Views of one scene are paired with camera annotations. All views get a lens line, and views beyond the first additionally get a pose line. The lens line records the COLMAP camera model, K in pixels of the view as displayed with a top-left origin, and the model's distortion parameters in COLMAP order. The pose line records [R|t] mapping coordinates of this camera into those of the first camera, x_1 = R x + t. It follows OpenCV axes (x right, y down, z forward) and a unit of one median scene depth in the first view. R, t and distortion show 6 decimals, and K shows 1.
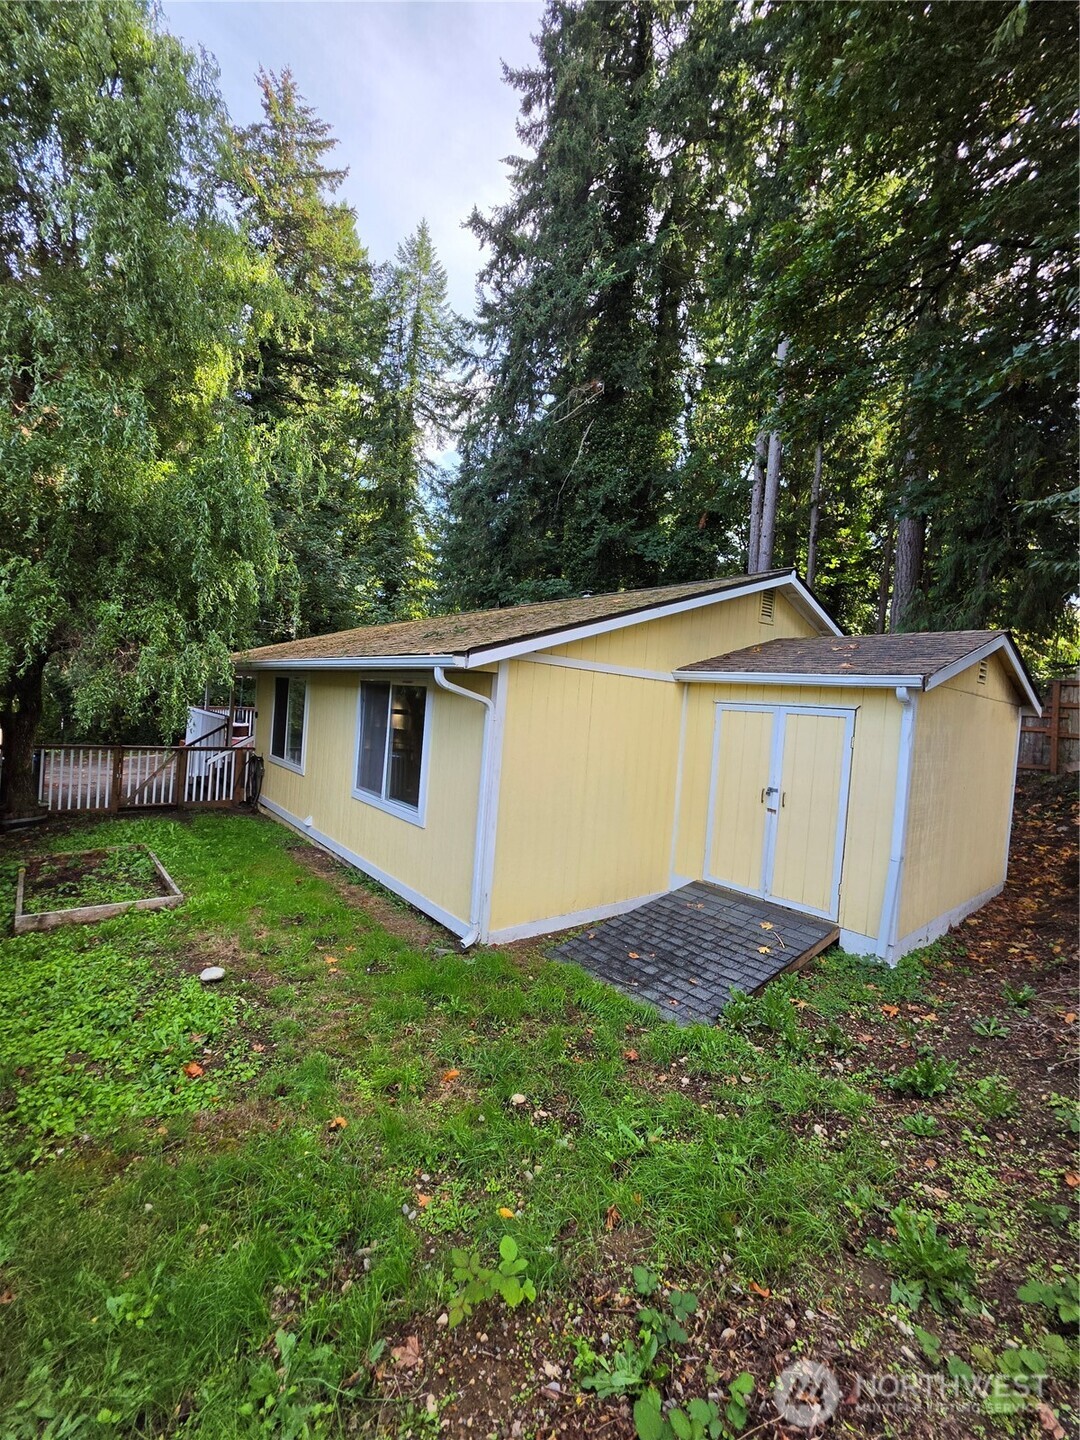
lens RADIAL K [[573.7, 0, 540.0], [0, 573.7, 720.0], [0, 0, 1]] dist [0.001784, 0.000927]
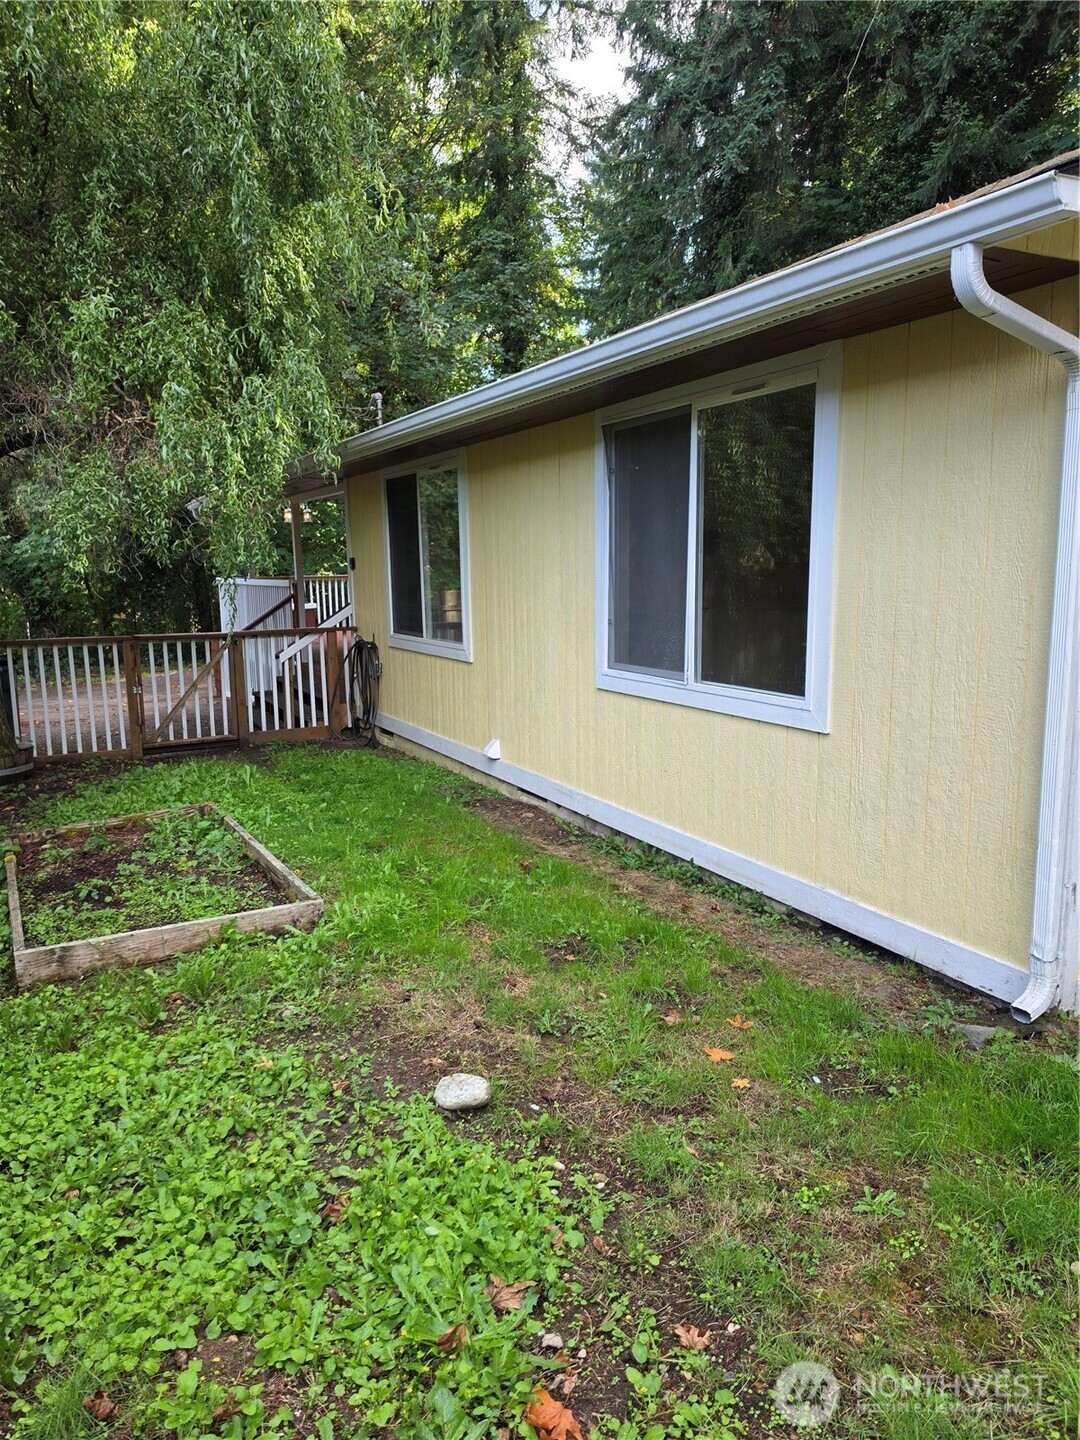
lens RADIAL K [[961.0, 0, 540.0], [0, 961.0, 720.0], [0, 0, 1]] dist [0.093884, -0.117743]
pose [[0.975184, -0.057096, -0.213906, -0.251791], [0.083272, 0.989819, 0.115429, 0.078943], [0.205137, -0.130377, 0.970011, 0.272788]]
